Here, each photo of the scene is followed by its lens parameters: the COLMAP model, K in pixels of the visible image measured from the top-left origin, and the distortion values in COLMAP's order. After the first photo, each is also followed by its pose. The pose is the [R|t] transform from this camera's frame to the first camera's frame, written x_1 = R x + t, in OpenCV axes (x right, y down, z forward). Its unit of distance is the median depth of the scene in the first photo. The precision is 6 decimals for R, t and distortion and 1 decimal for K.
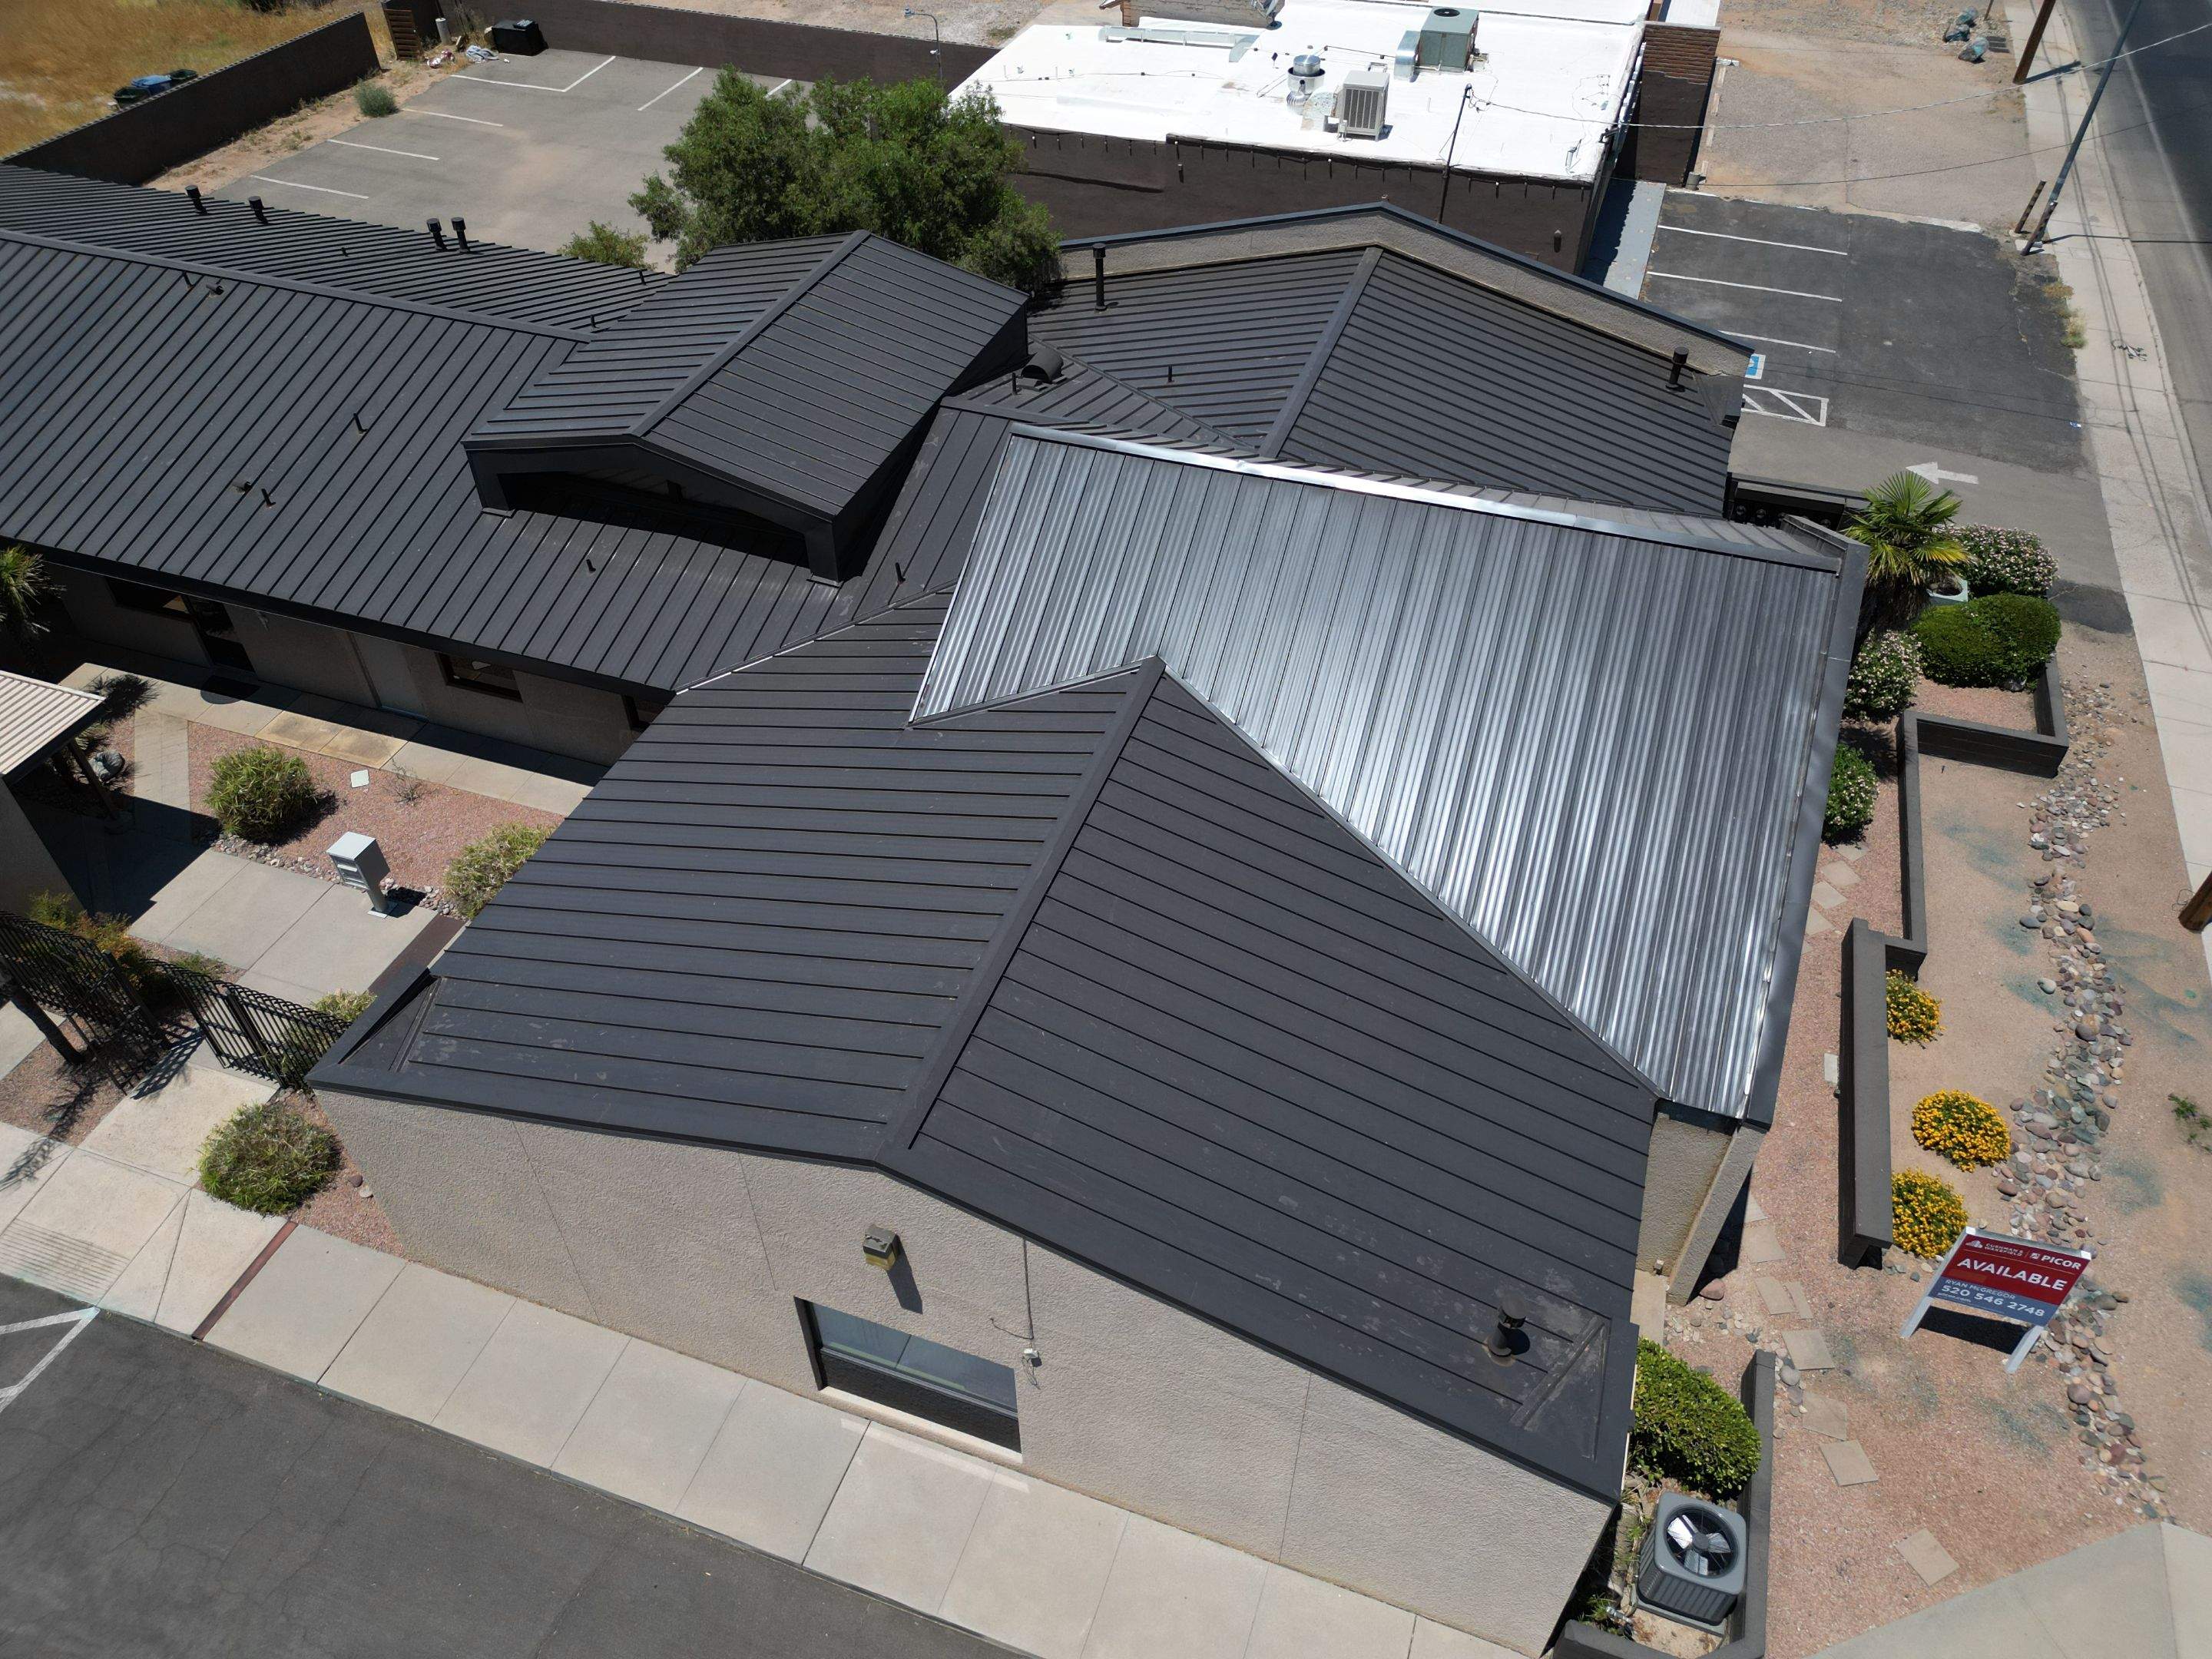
lens RADIAL K [[1553.4, 0, 1091.3], [0, 1553.4, 827.2], [0, 0, 1]] dist [0.046723, -0.033406]
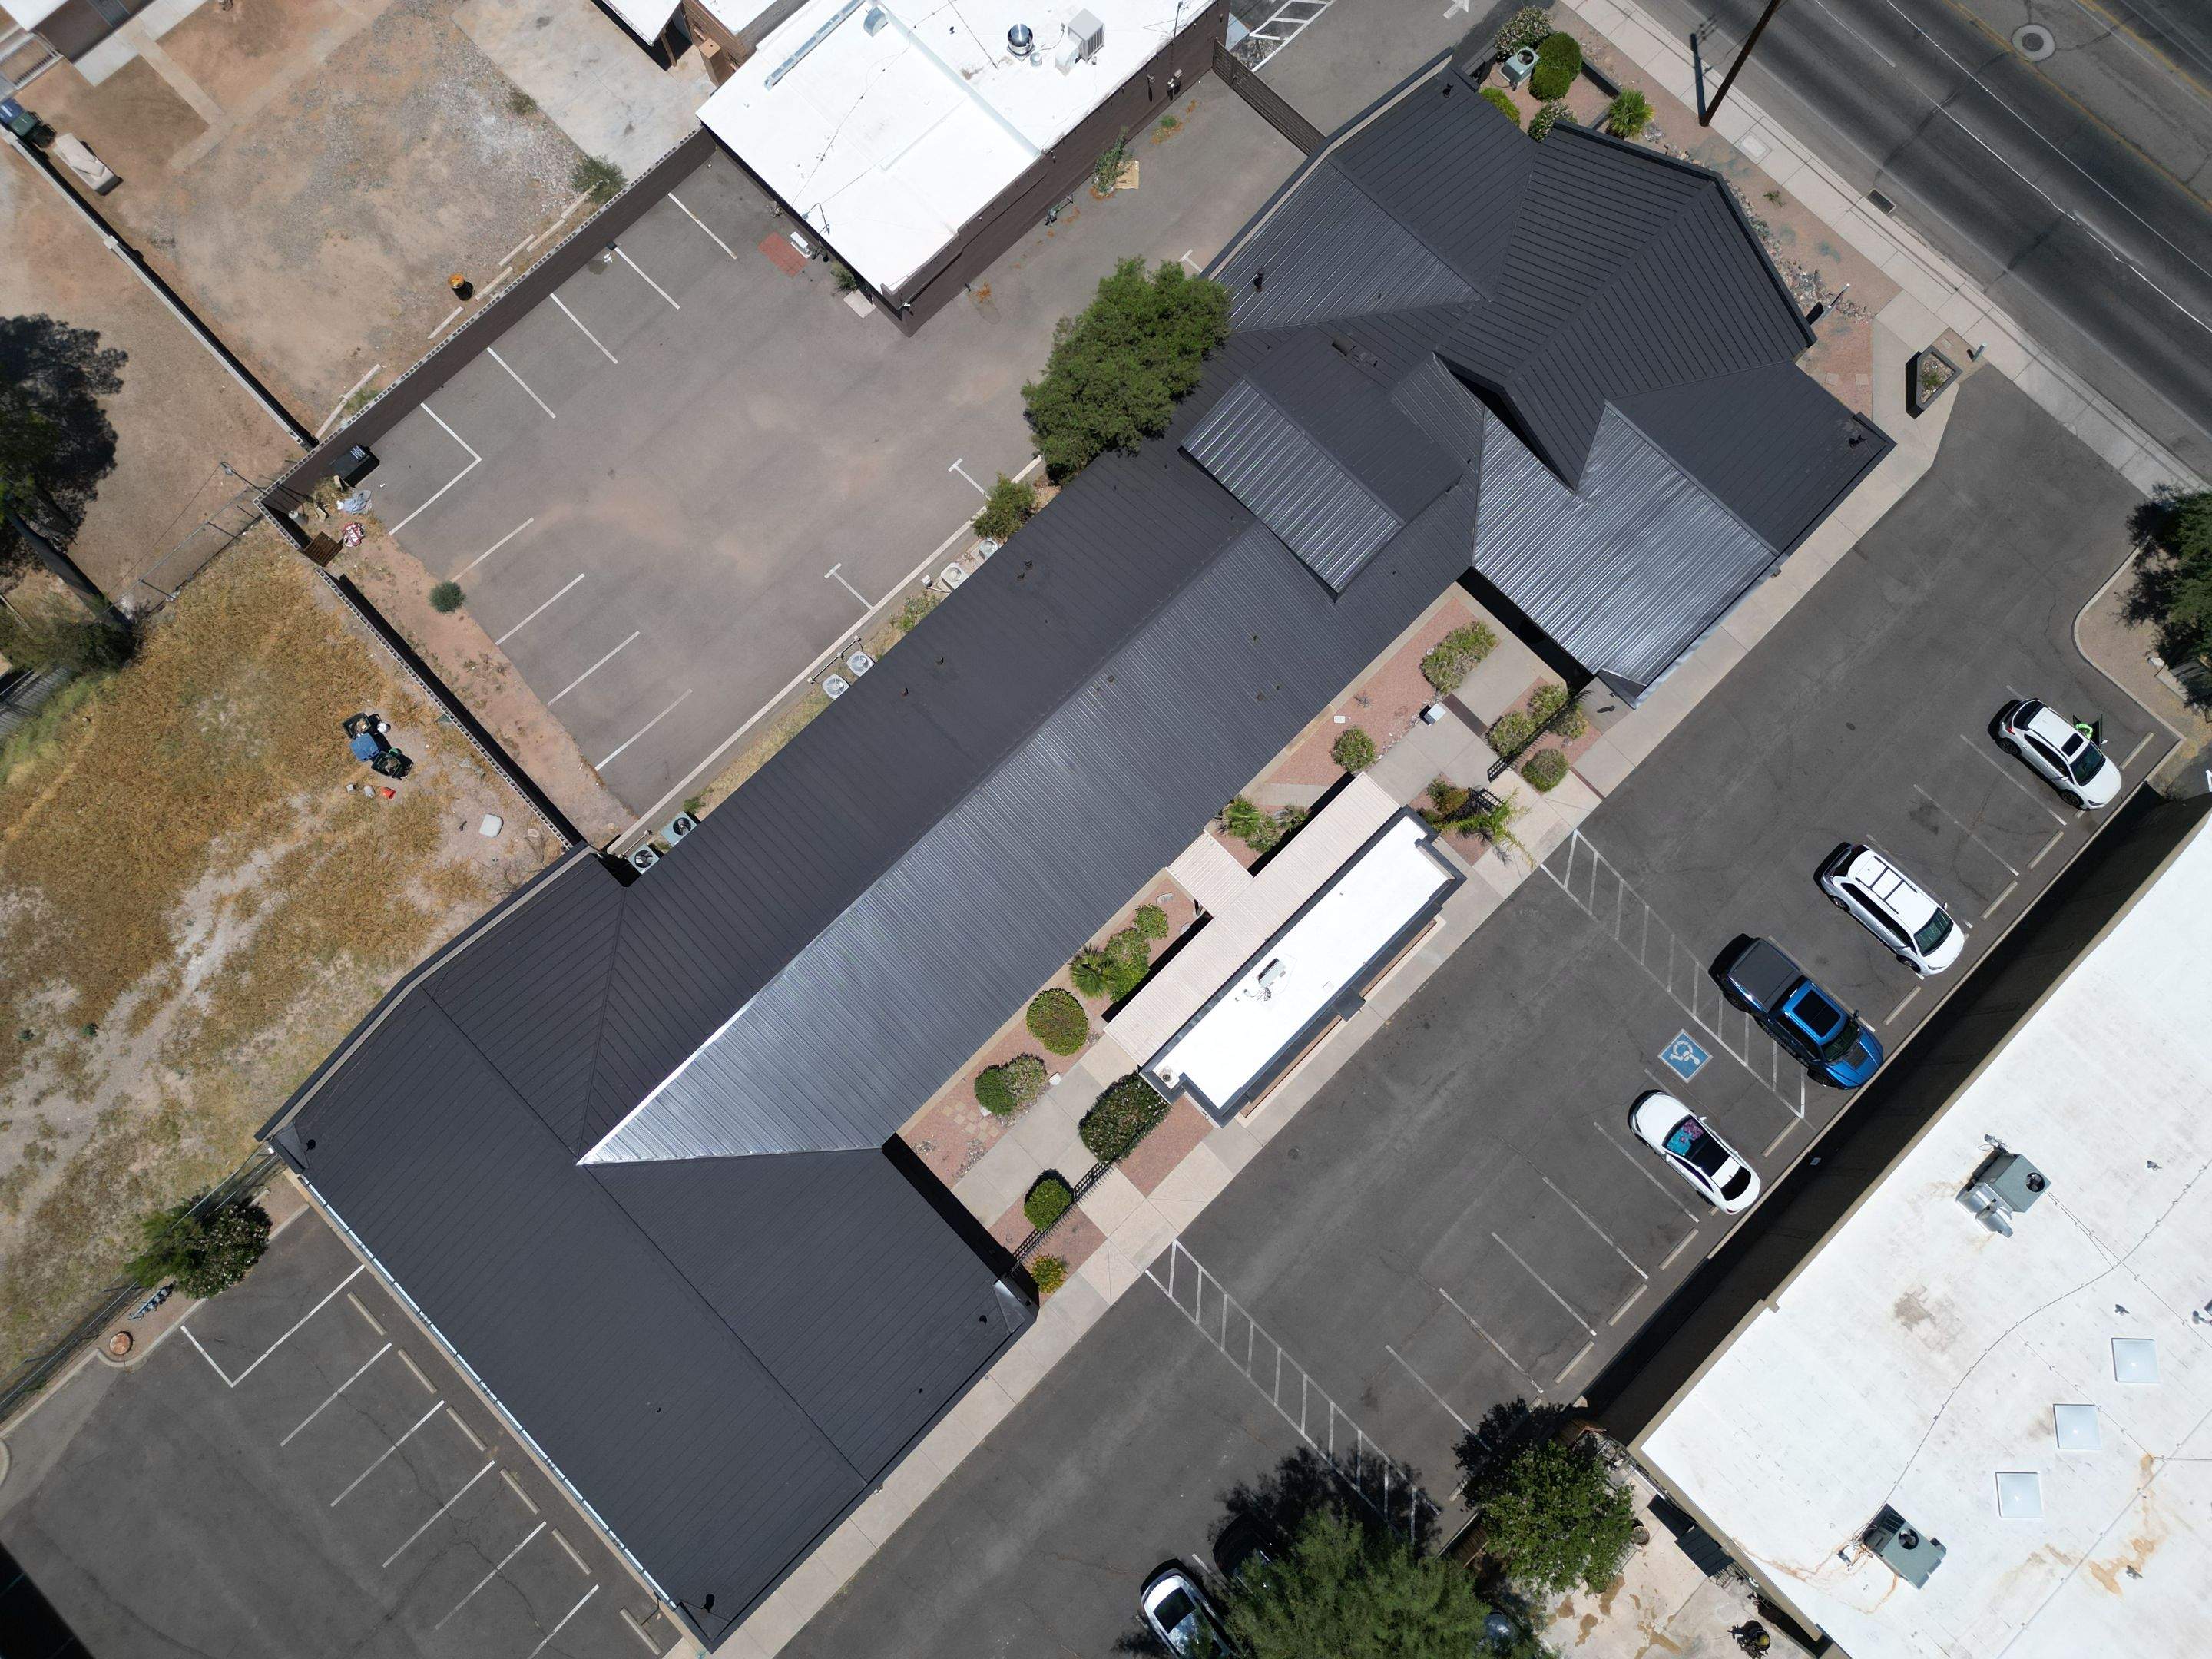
lens RADIAL K [[1553.4, 0, 1098.6], [0, 1553.4, 836.9], [0, 0, 1]] dist [0.046723, -0.033406]
pose [[0.435304, -0.882515, 0.177981, -1.124161], [0.614799, 0.435819, 0.657332, -1.578704], [-0.657672, -0.176717, 0.732283, -0.417417]]
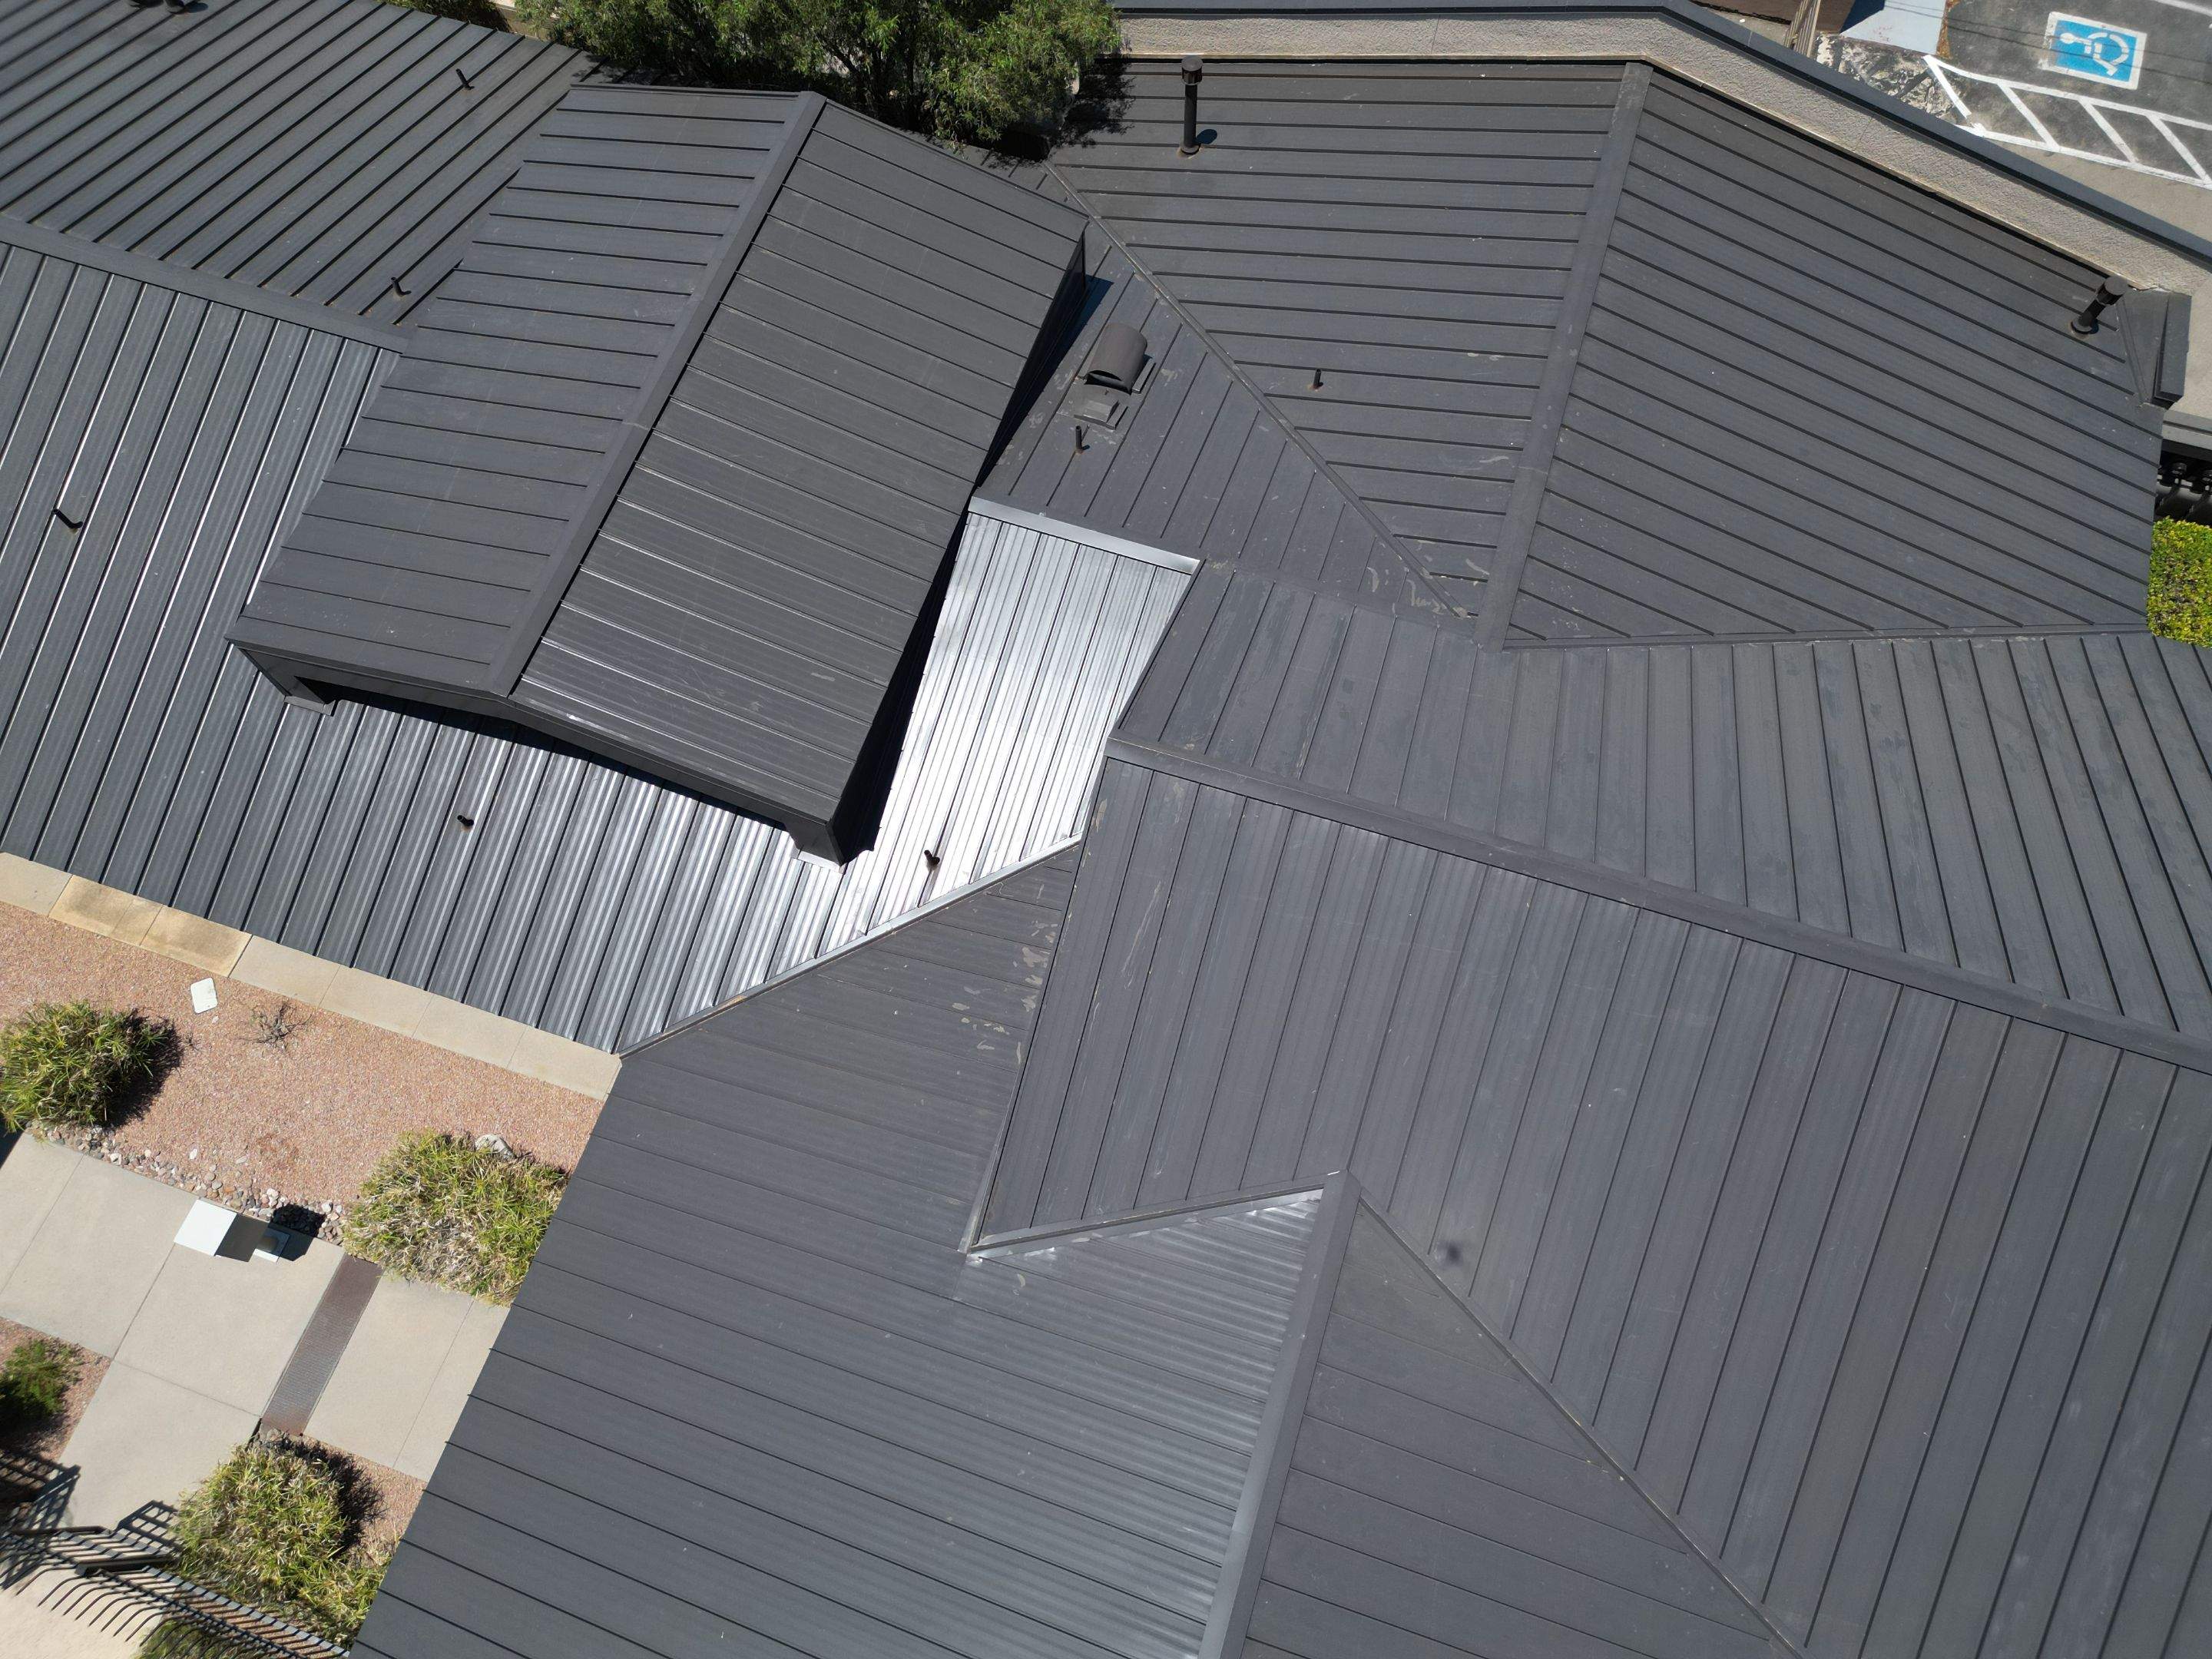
lens RADIAL K [[1553.4, 0, 1090.6], [0, 1553.4, 835.7], [0, 0, 1]] dist [0.046723, -0.033406]
pose [[0.999733, -0.022816, 0.003702, -0.049080], [0.019322, 0.912828, 0.407887, -0.380682], [-0.012686, -0.407706, 0.913025, 0.338543]]
